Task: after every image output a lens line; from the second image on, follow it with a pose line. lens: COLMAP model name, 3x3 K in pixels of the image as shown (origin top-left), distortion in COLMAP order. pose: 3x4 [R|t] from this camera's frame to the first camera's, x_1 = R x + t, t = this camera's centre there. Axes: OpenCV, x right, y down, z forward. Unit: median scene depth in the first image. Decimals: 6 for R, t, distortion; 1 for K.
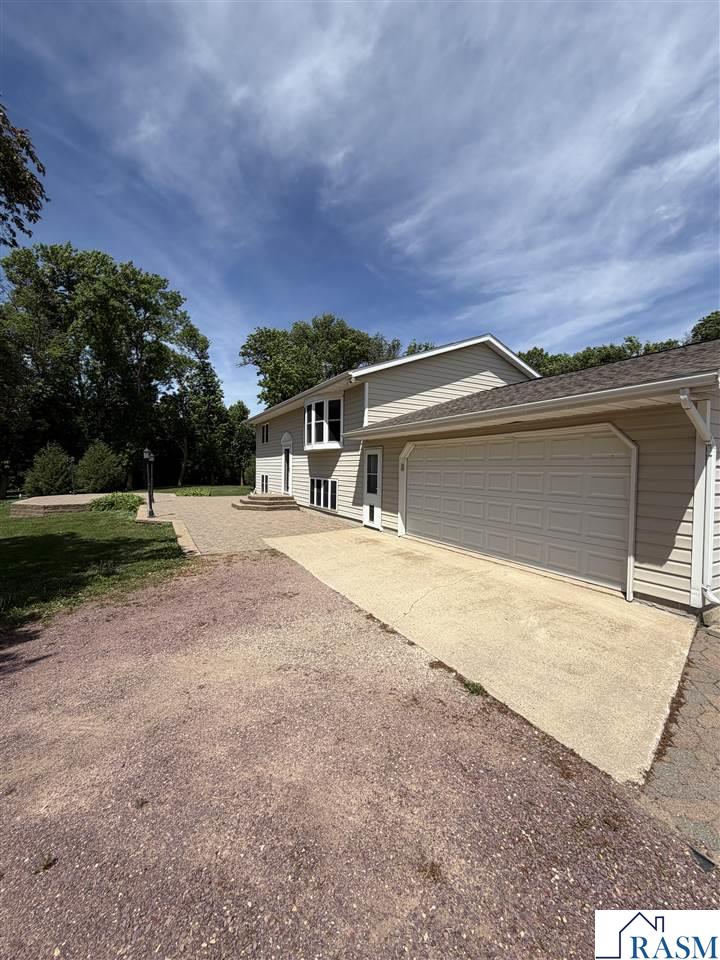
lens RADIAL K [[383.2, 0, 357.3], [0, 383.2, 475.4], [0, 0, 1]] dist [0.002571, 0.000177]
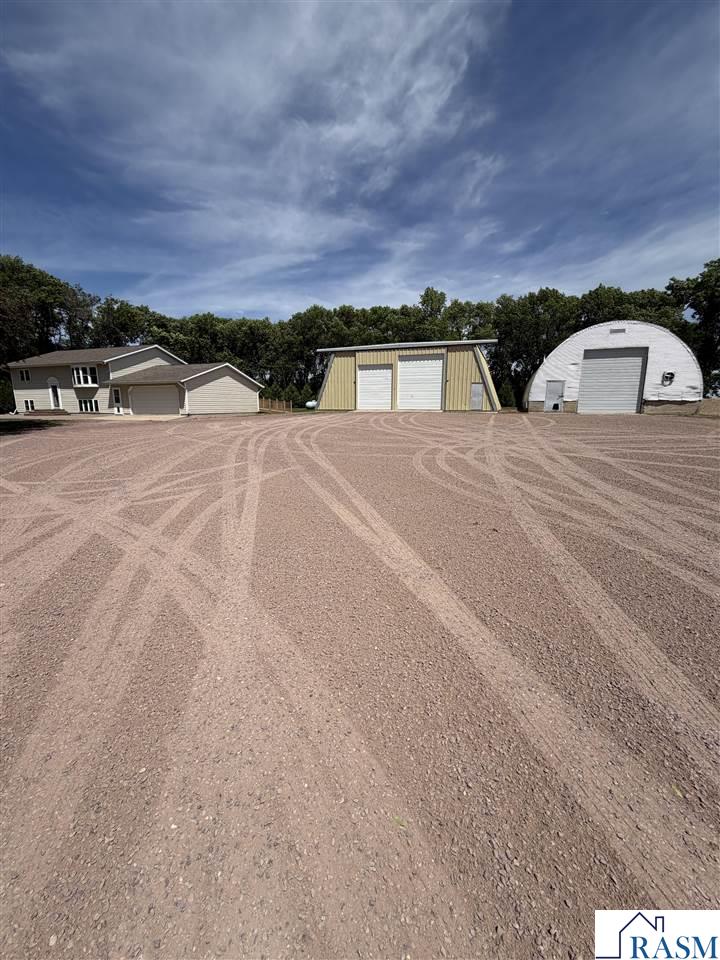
lens RADIAL K [[384.9, 0, 361.4], [0, 384.9, 501.4], [0, 0, 1]] dist [0.003008, 0.000407]
pose [[0.752673, -0.170306, 0.635987, -0.345965], [0.021748, 0.971870, 0.234511, 0.078088], [-0.658035, -0.162679, 0.735204, -1.562642]]
